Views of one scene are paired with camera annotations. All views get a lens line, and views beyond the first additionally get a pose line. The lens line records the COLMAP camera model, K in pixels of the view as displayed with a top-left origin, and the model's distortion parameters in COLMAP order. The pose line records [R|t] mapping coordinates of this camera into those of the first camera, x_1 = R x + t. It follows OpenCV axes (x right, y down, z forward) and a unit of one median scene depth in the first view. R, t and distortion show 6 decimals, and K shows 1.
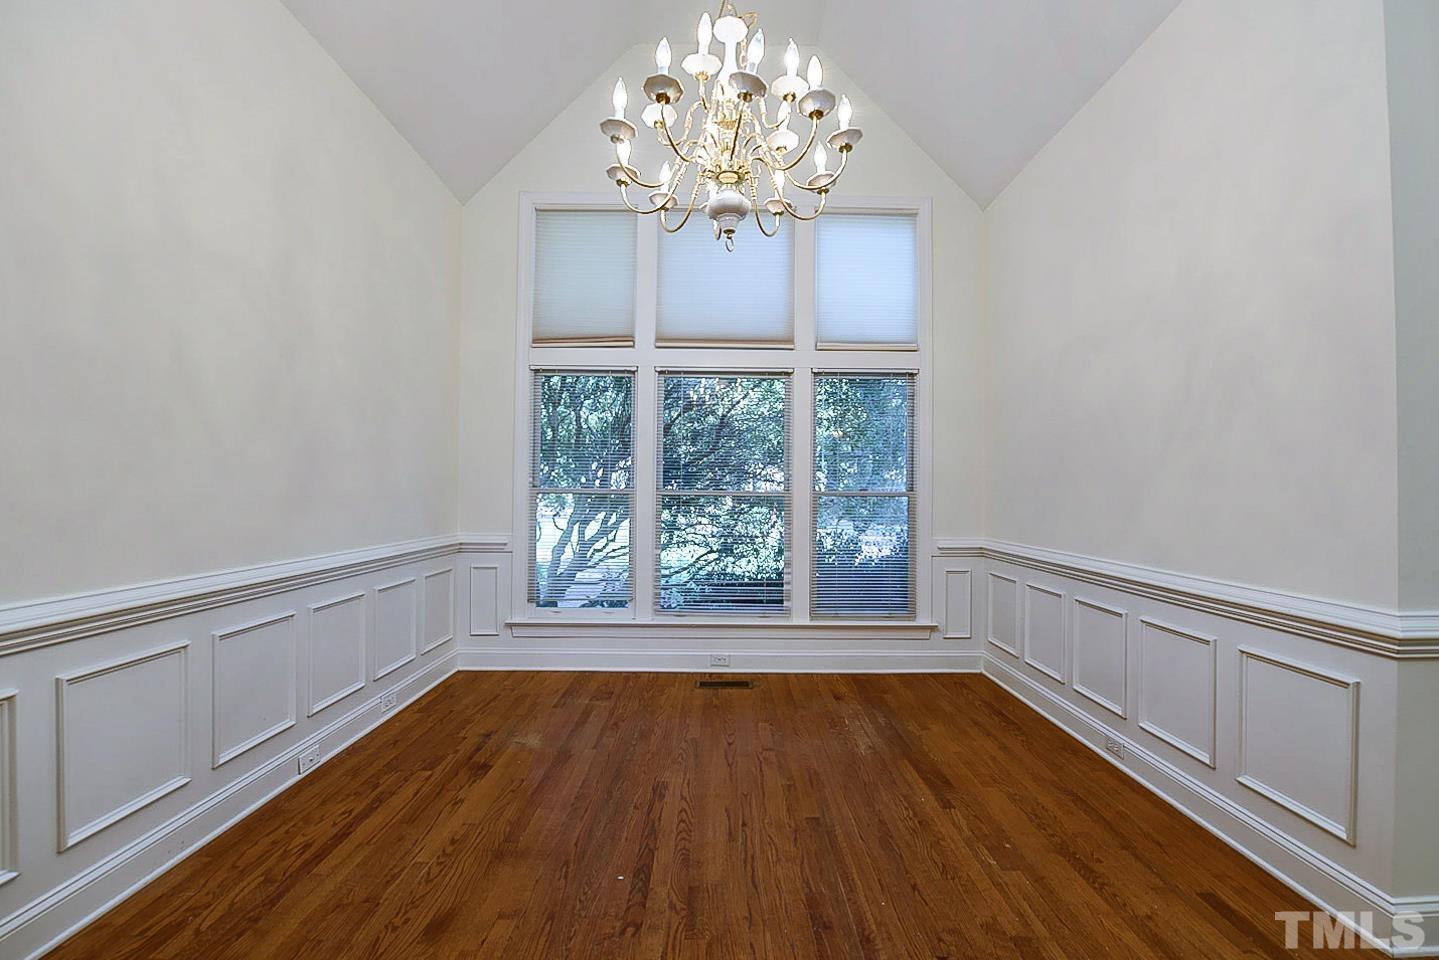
lens RADIAL K [[582.9, 0, 725.4], [0, 582.9, 482.0], [0, 0, 1]] dist [-0.006314, -0.005478]
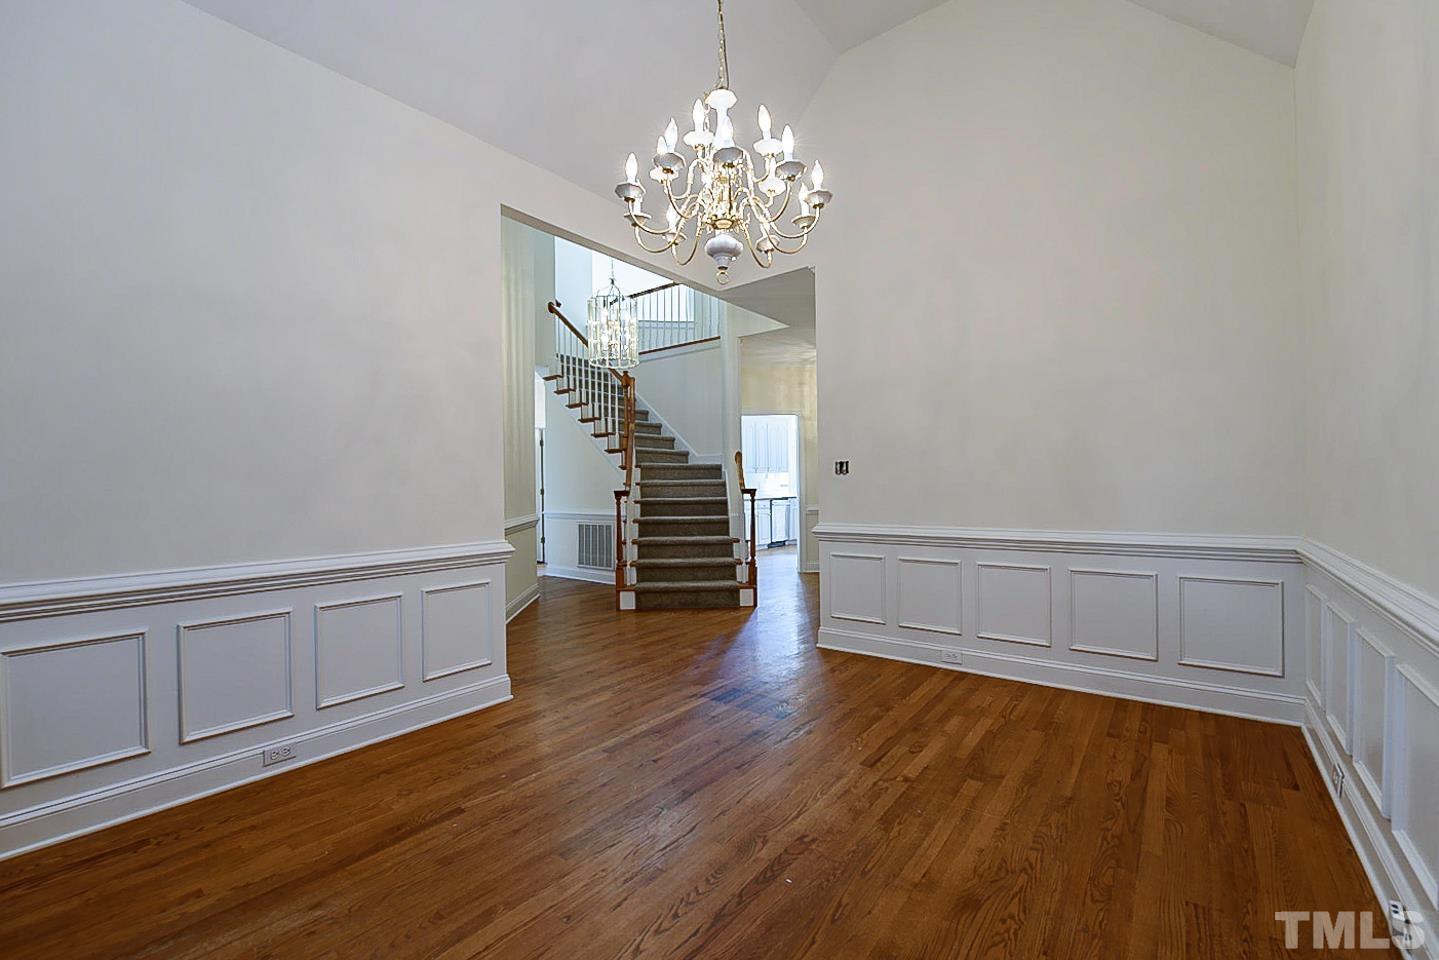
lens RADIAL K [[582.9, 0, 725.4], [0, 582.9, 482.0], [0, 0, 1]] dist [-0.006314, -0.005478]
pose [[-0.776609, 0.003287, 0.629975, -0.679038], [-0.002075, 0.999968, -0.007775, 0.017919], [-0.629980, -0.007345, -0.776577, 1.738604]]
